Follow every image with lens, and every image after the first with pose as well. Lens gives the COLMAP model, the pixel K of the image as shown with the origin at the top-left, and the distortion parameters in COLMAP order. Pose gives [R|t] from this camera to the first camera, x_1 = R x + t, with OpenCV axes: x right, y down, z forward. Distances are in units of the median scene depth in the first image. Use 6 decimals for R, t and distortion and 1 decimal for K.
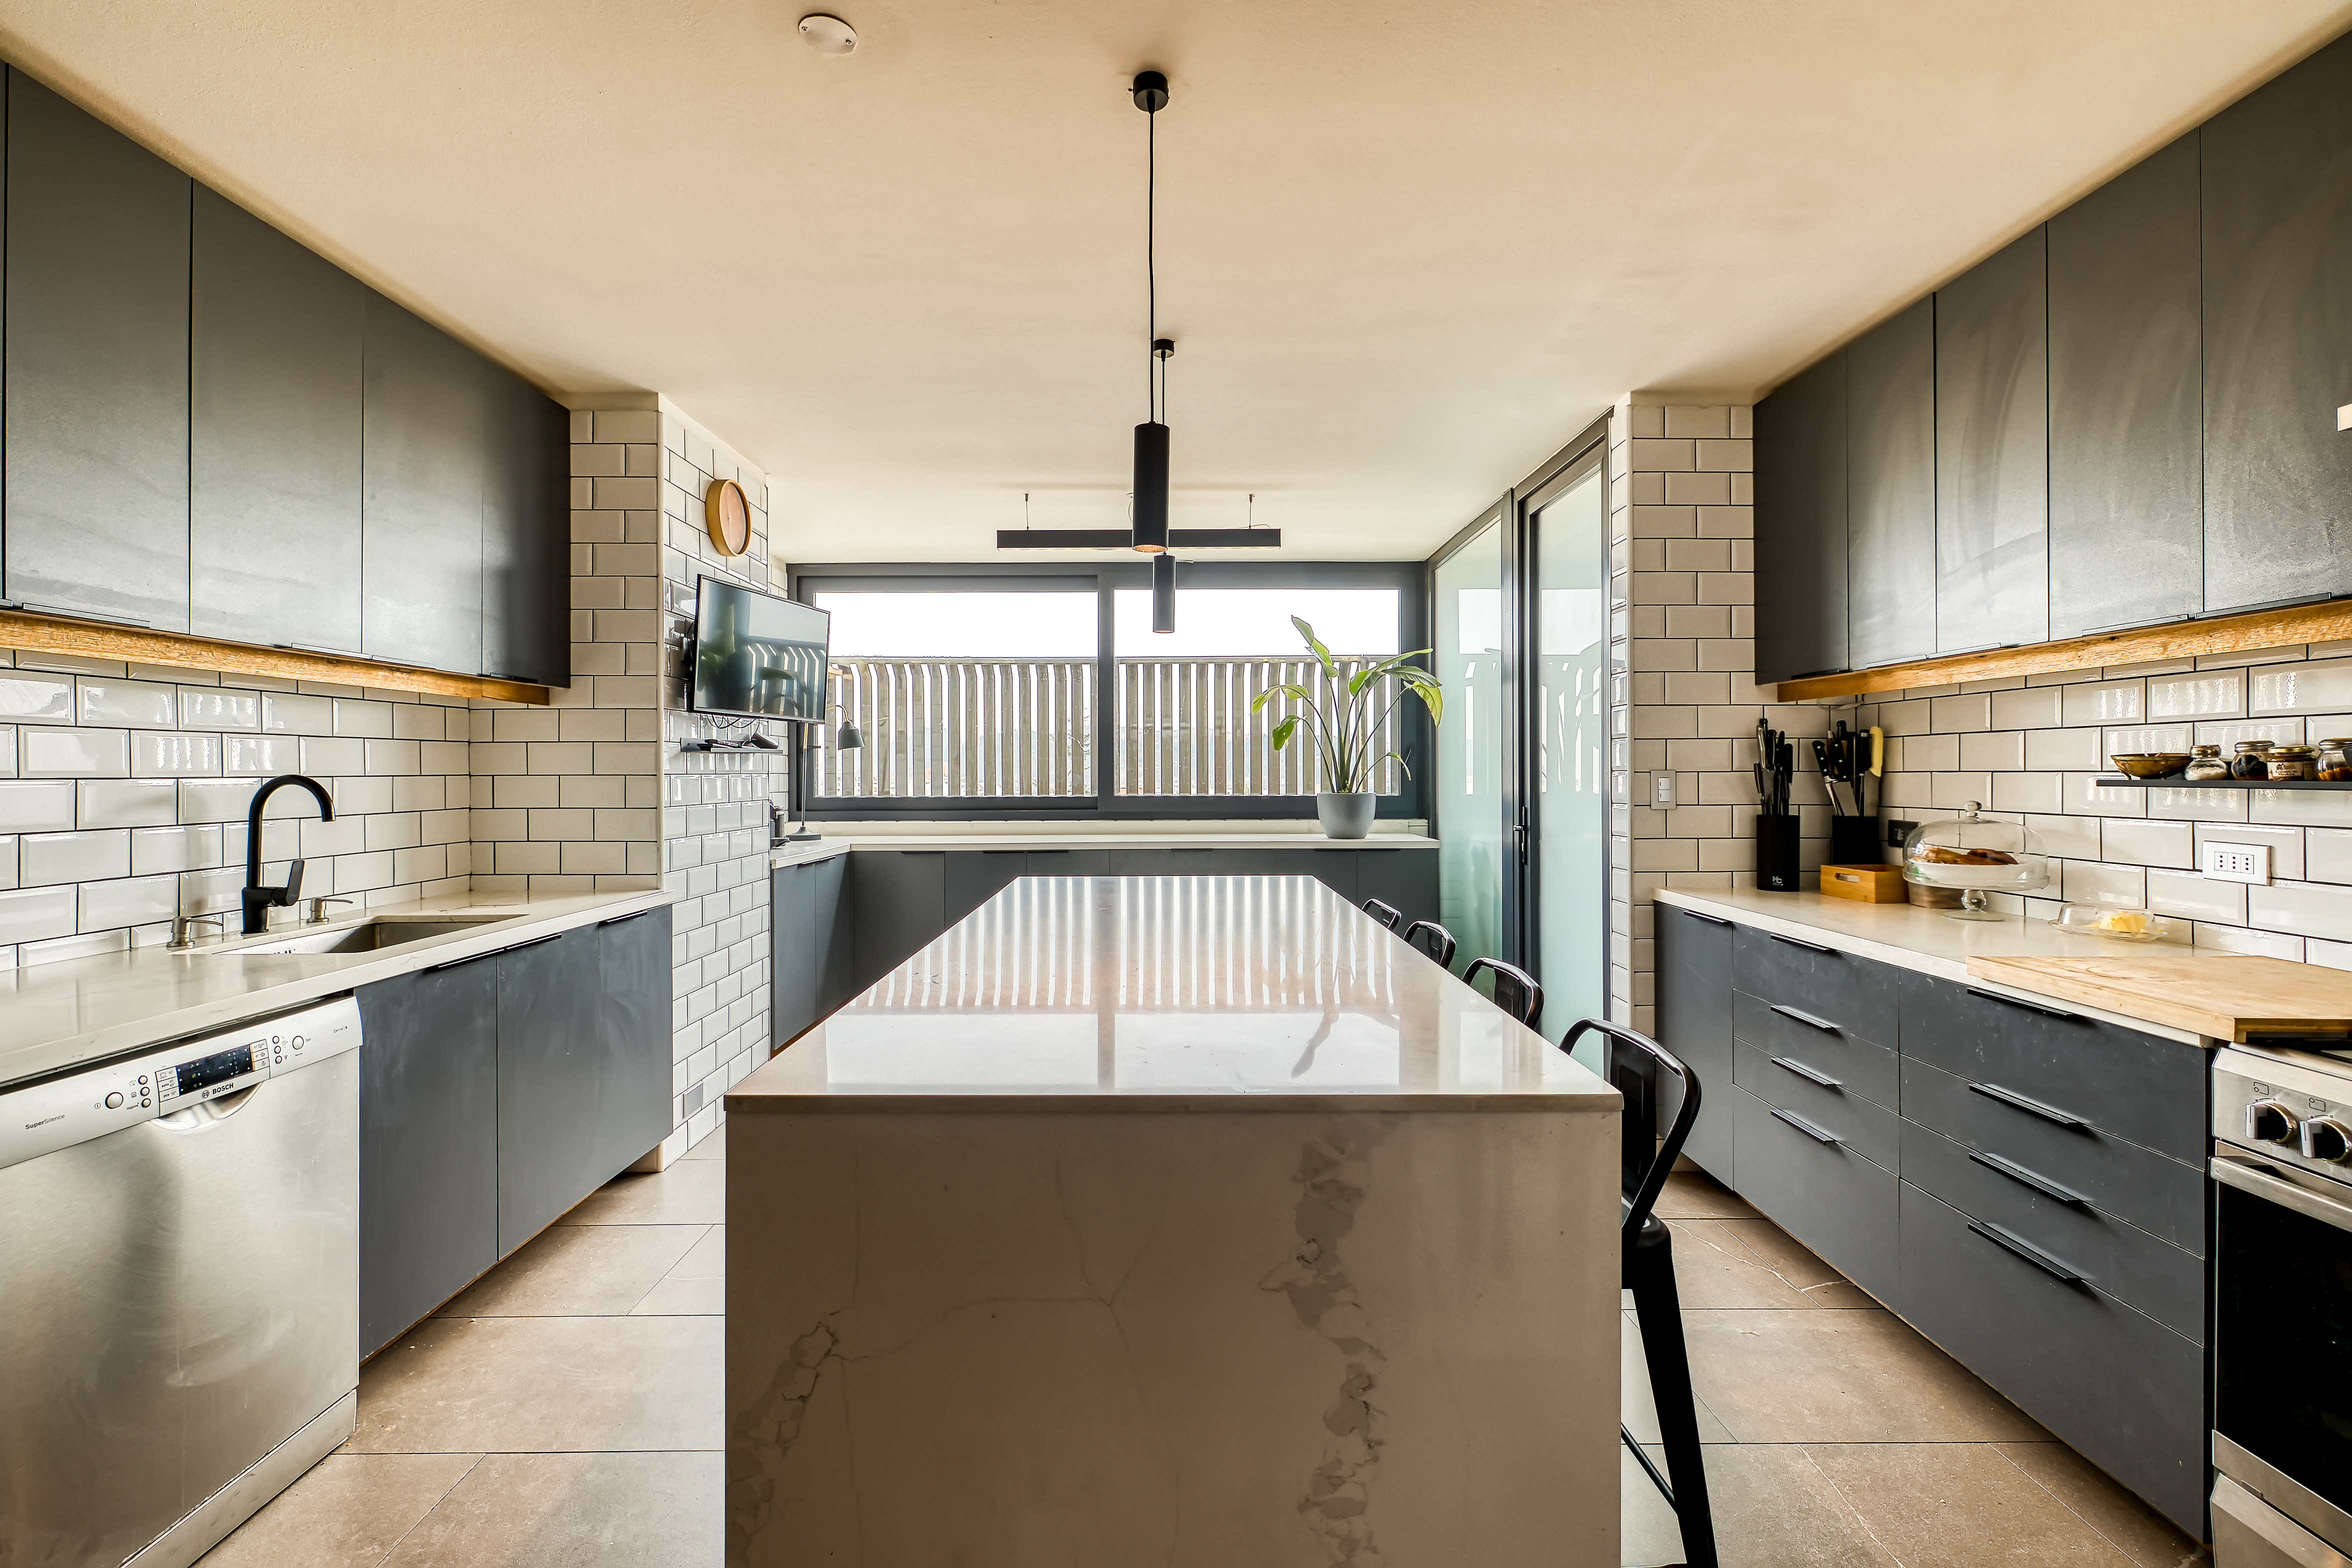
lens RADIAL K [[1000.5, 0, 1160.3], [0, 1000.5, 777.6], [0, 0, 1]] dist [-0.002353, 0.000135]
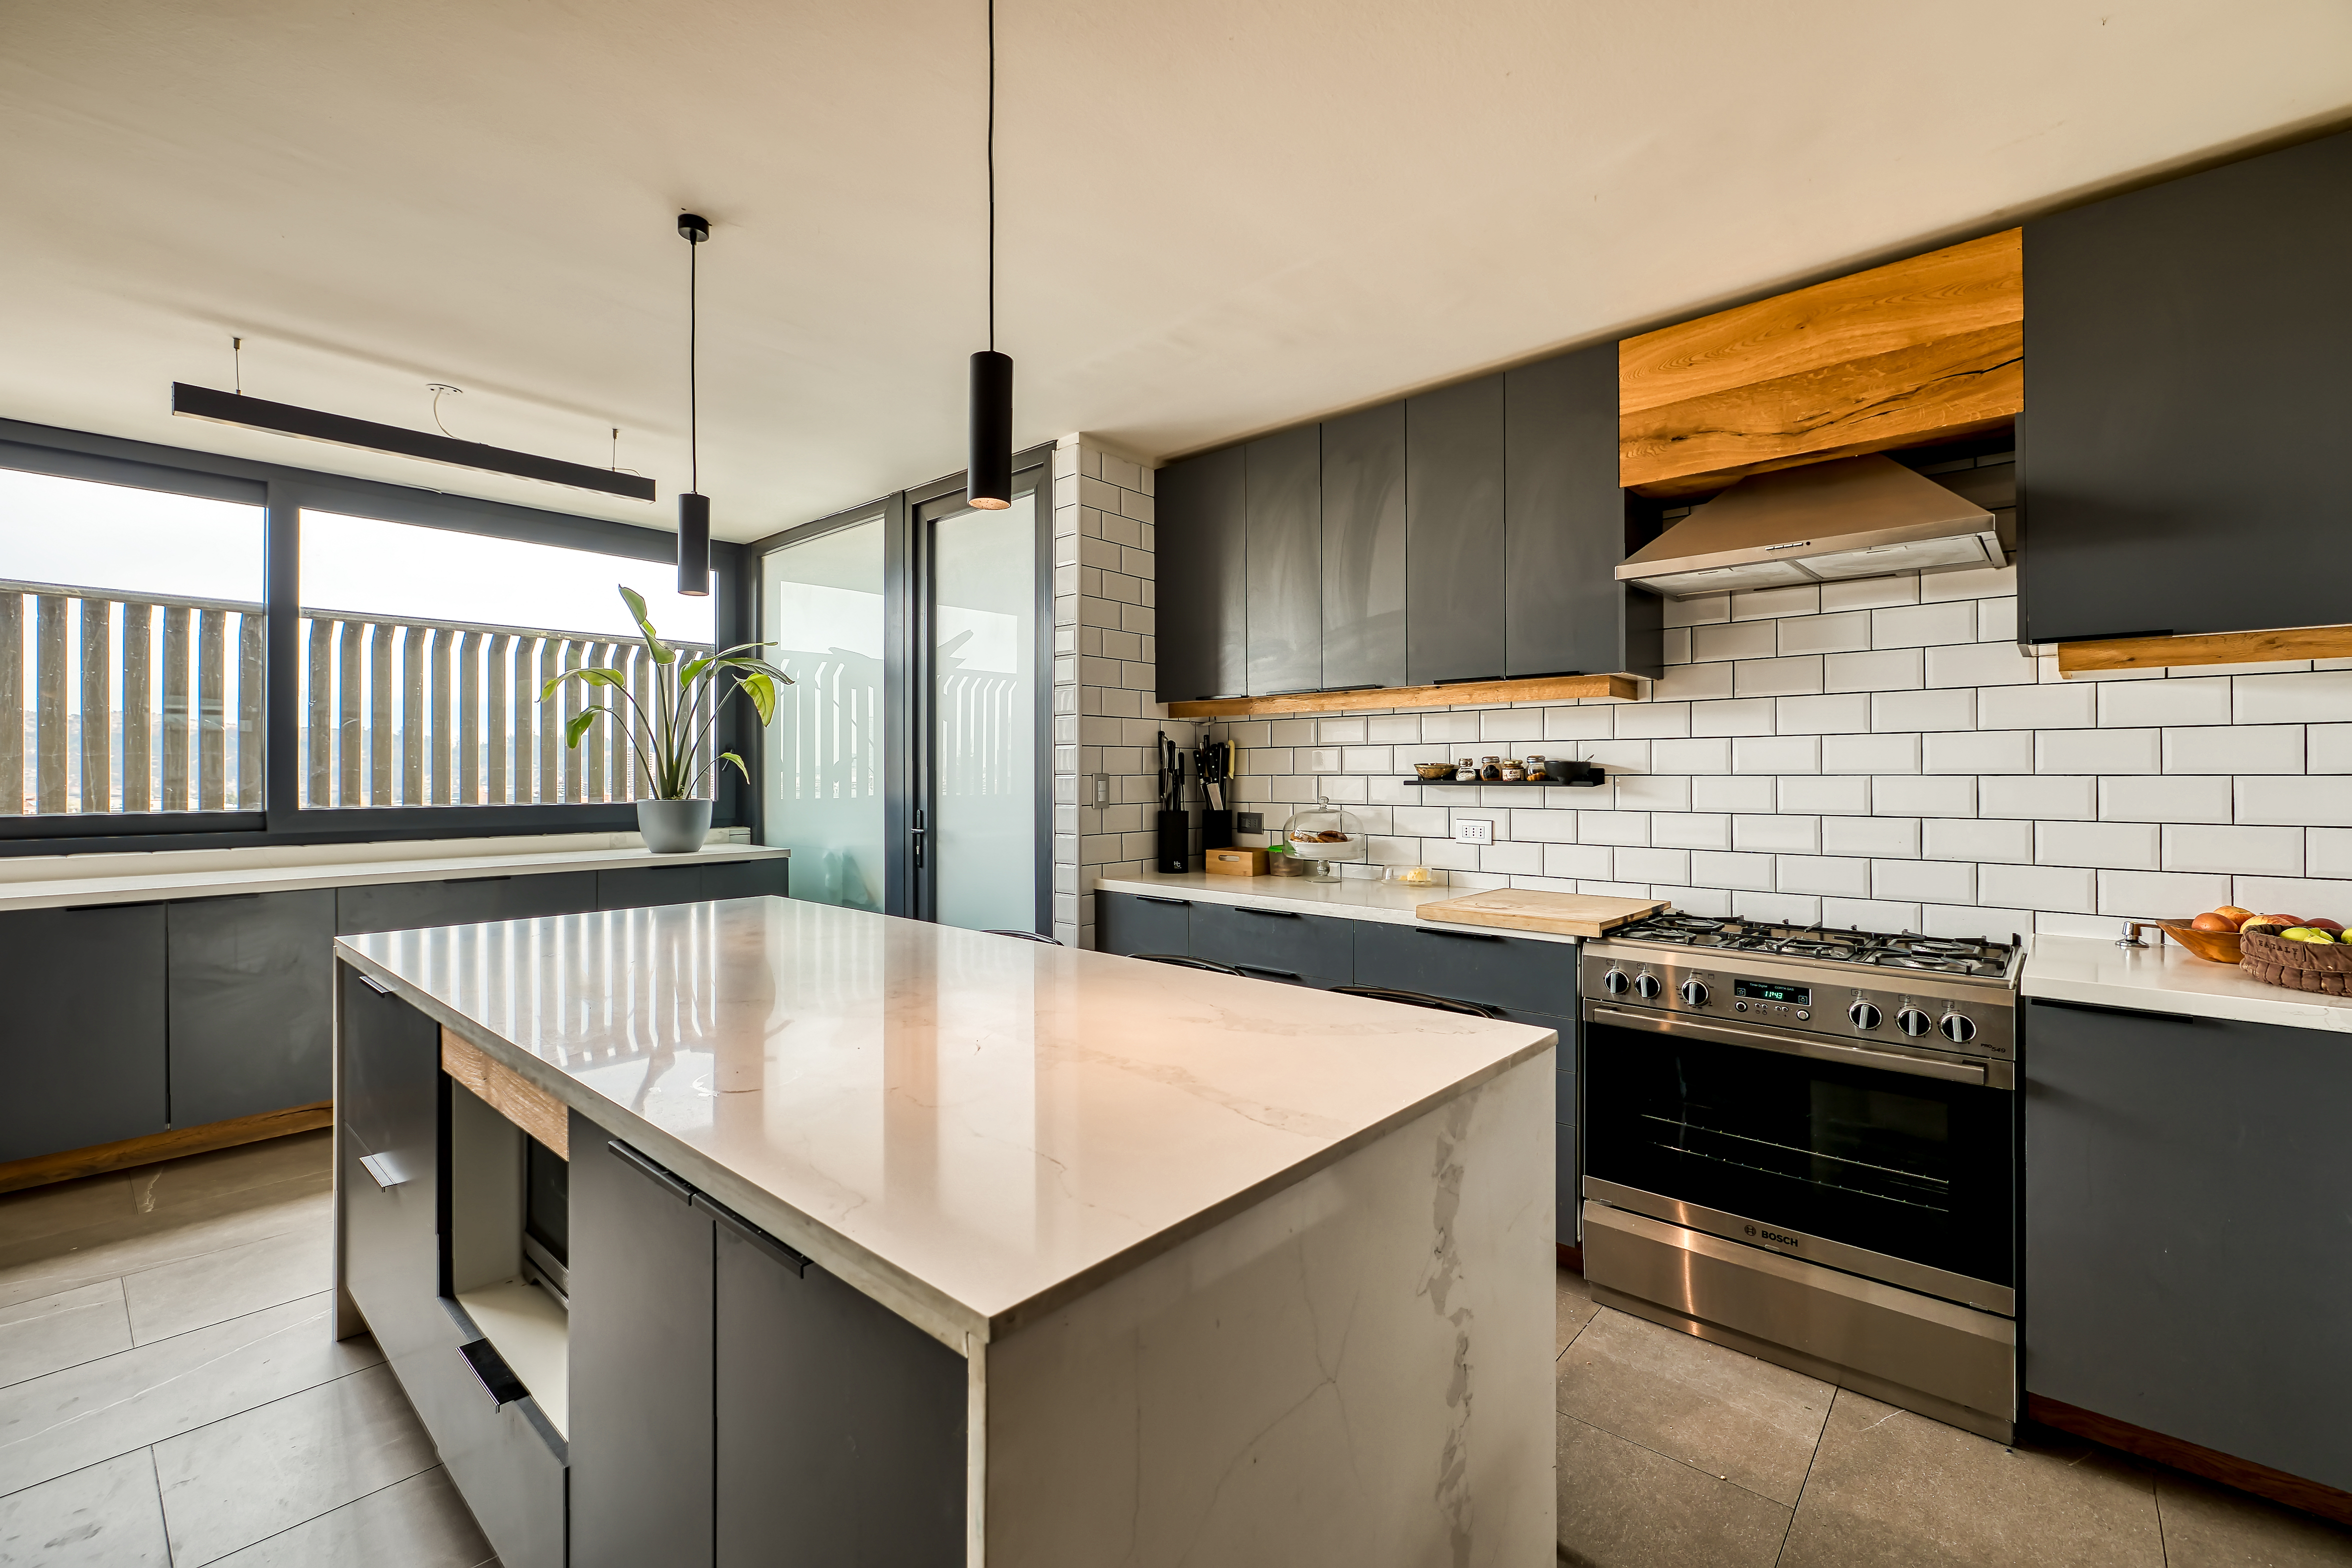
lens RADIAL K [[1000.5, 0, 1162.9], [0, 1000.5, 775.5], [0, 0, 1]] dist [-0.002353, 0.000135]
pose [[0.670651, 0.001491, 0.741772, -0.293641], [0.002745, 0.999986, -0.004492, -0.000033], [-0.741768, 0.005049, 0.670637, 0.190410]]
